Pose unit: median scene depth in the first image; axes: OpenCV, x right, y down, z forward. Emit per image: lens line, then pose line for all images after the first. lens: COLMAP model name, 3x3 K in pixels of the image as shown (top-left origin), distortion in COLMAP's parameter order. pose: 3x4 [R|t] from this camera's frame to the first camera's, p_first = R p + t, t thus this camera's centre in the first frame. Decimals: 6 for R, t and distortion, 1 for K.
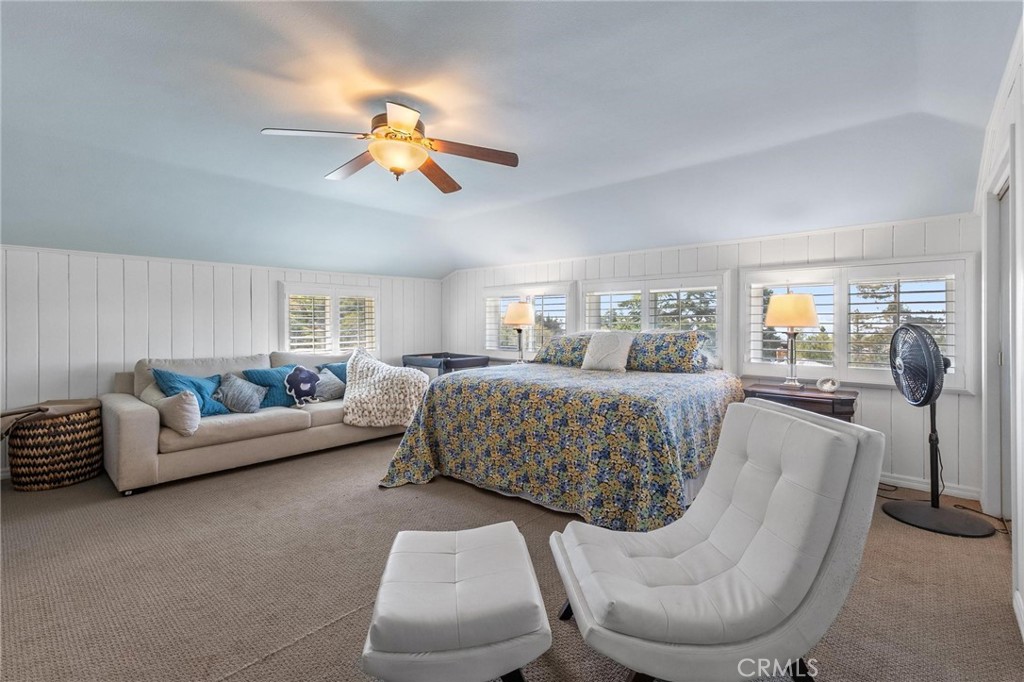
lens RADIAL K [[458.9, 0, 513.5], [0, 458.9, 326.5], [0, 0, 1]] dist [0.000741, -0.000918]
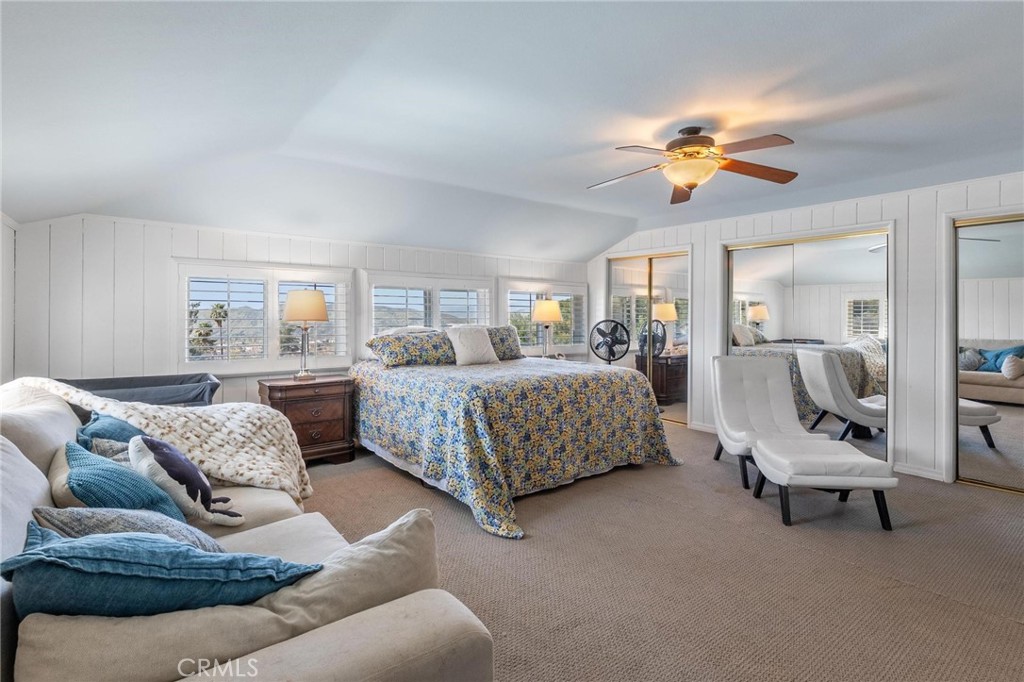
lens RADIAL K [[492.3, 0, 499.5], [0, 492.3, 314.7], [0, 0, 1]] dist [0.002877, 0.000641]
pose [[0.210427, 0.004398, 0.977600, -0.937823], [0.002744, 0.999983, -0.005090, -0.012650], [-0.977606, 0.003754, 0.210411, 0.737378]]
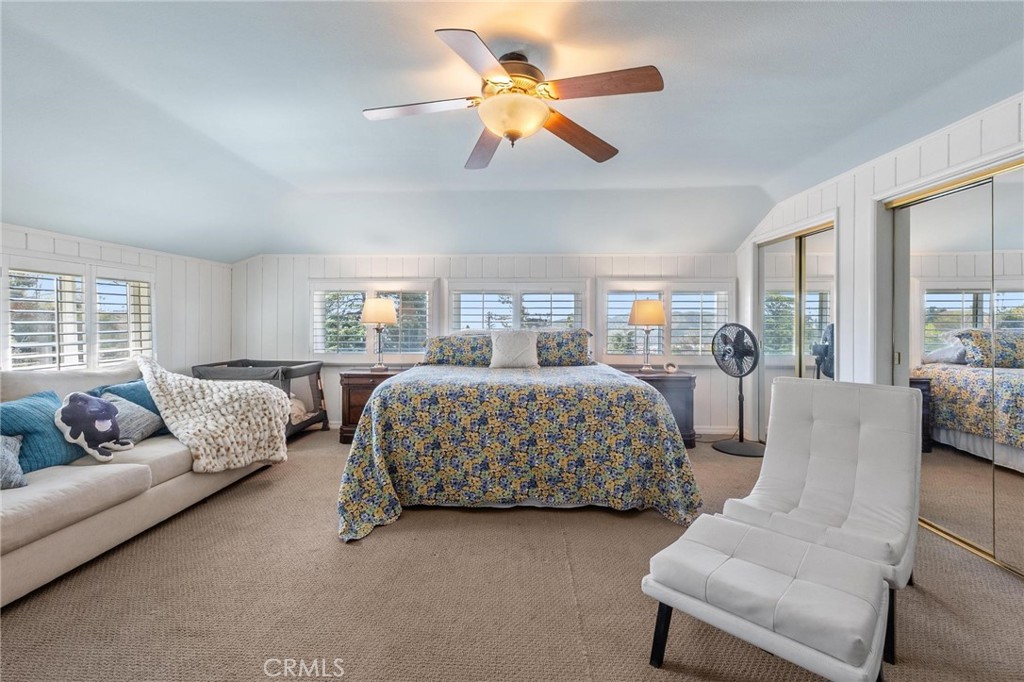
lens RADIAL K [[448.0, 0, 506.0], [0, 448.0, 322.0], [0, 0, 1]] dist [0.003516, 0.001162]
pose [[0.778983, 0.003369, 0.627036, -0.468393], [0.001567, 0.999972, -0.007319, -0.000138], [-0.627043, 0.006685, 0.778956, 0.233818]]
